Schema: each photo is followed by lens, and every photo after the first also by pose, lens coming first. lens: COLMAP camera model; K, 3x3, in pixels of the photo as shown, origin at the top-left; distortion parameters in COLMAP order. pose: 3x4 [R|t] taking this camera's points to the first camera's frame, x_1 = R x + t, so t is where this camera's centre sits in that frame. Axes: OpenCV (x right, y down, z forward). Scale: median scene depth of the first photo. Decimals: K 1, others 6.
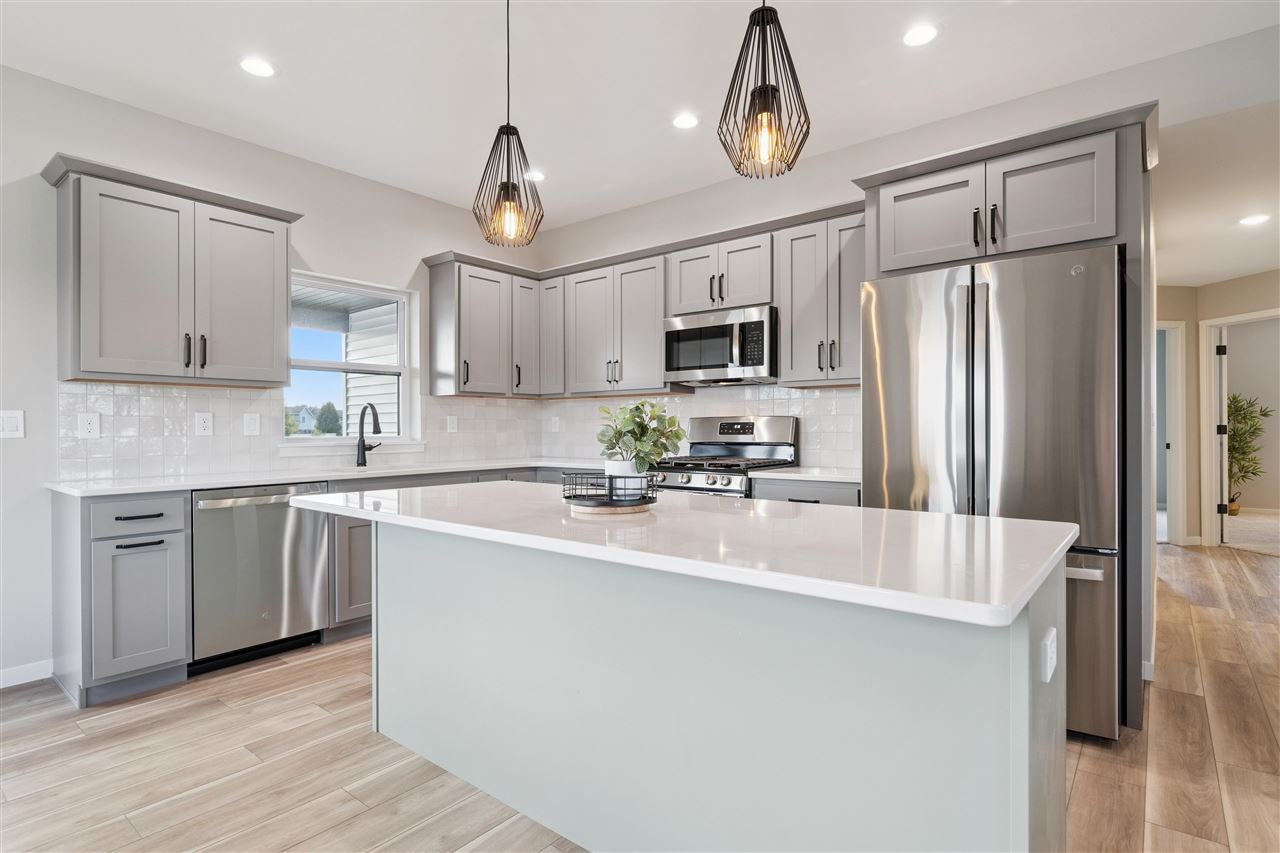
lens RADIAL K [[649.2, 0, 636.7], [0, 649.2, 430.2], [0, 0, 1]] dist [0.002879, 0.000114]
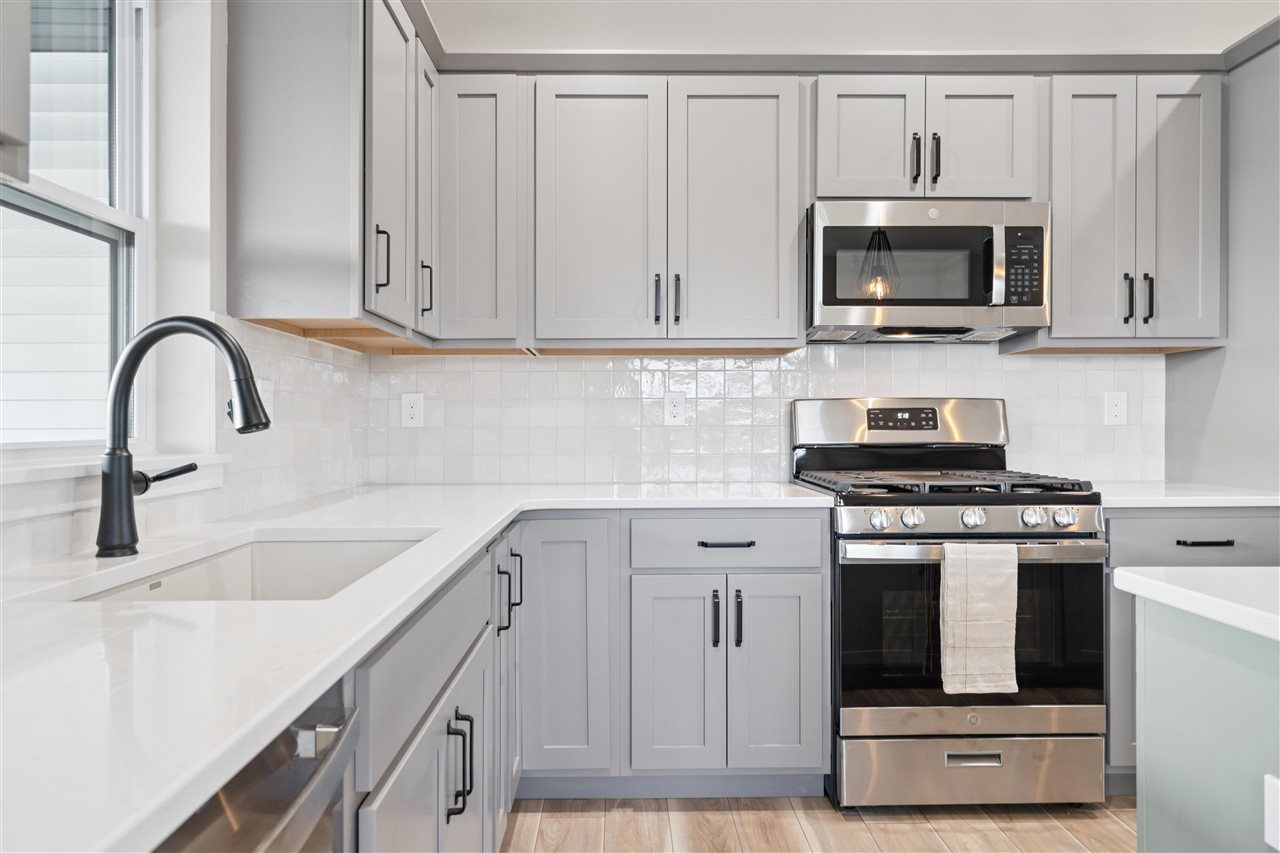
lens RADIAL K [[798.6, 0, 639.0], [0, 798.6, 423.4], [0, 0, 1]] dist [-0.005101, -0.000765]
pose [[0.778932, 0.002013, 0.627105, -0.458119], [-0.000228, 0.999996, -0.002927, 0.003247], [-0.627108, 0.002137, 0.778929, 0.611574]]
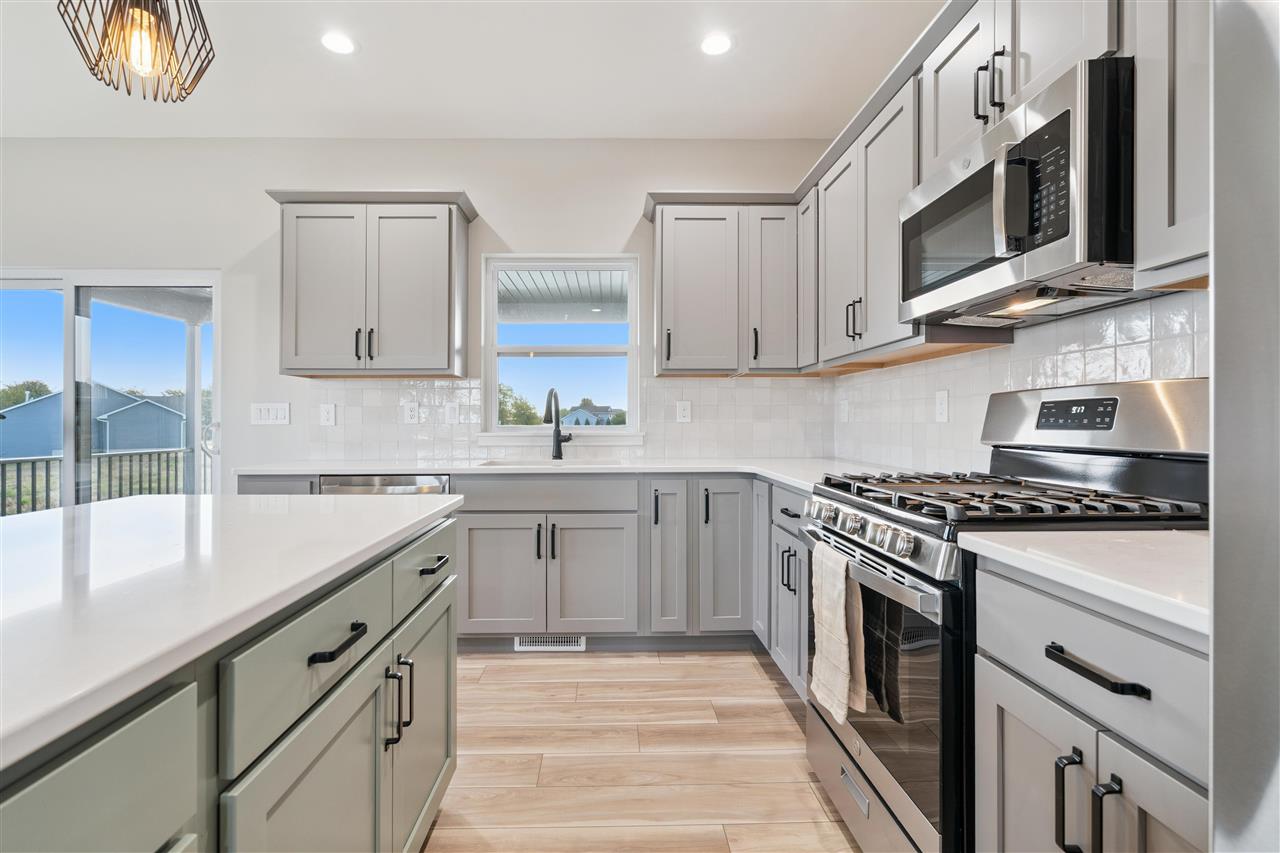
lens RADIAL K [[585.9, 0, 630.2], [0, 585.9, 415.6], [0, 0, 1]] dist [-0.003402, 0.000292]
pose [[0.648429, -0.005056, -0.761259, 0.255747], [-0.002308, 0.999960, -0.008607, 0.001924], [0.761272, 0.007337, 0.648391, 0.547816]]
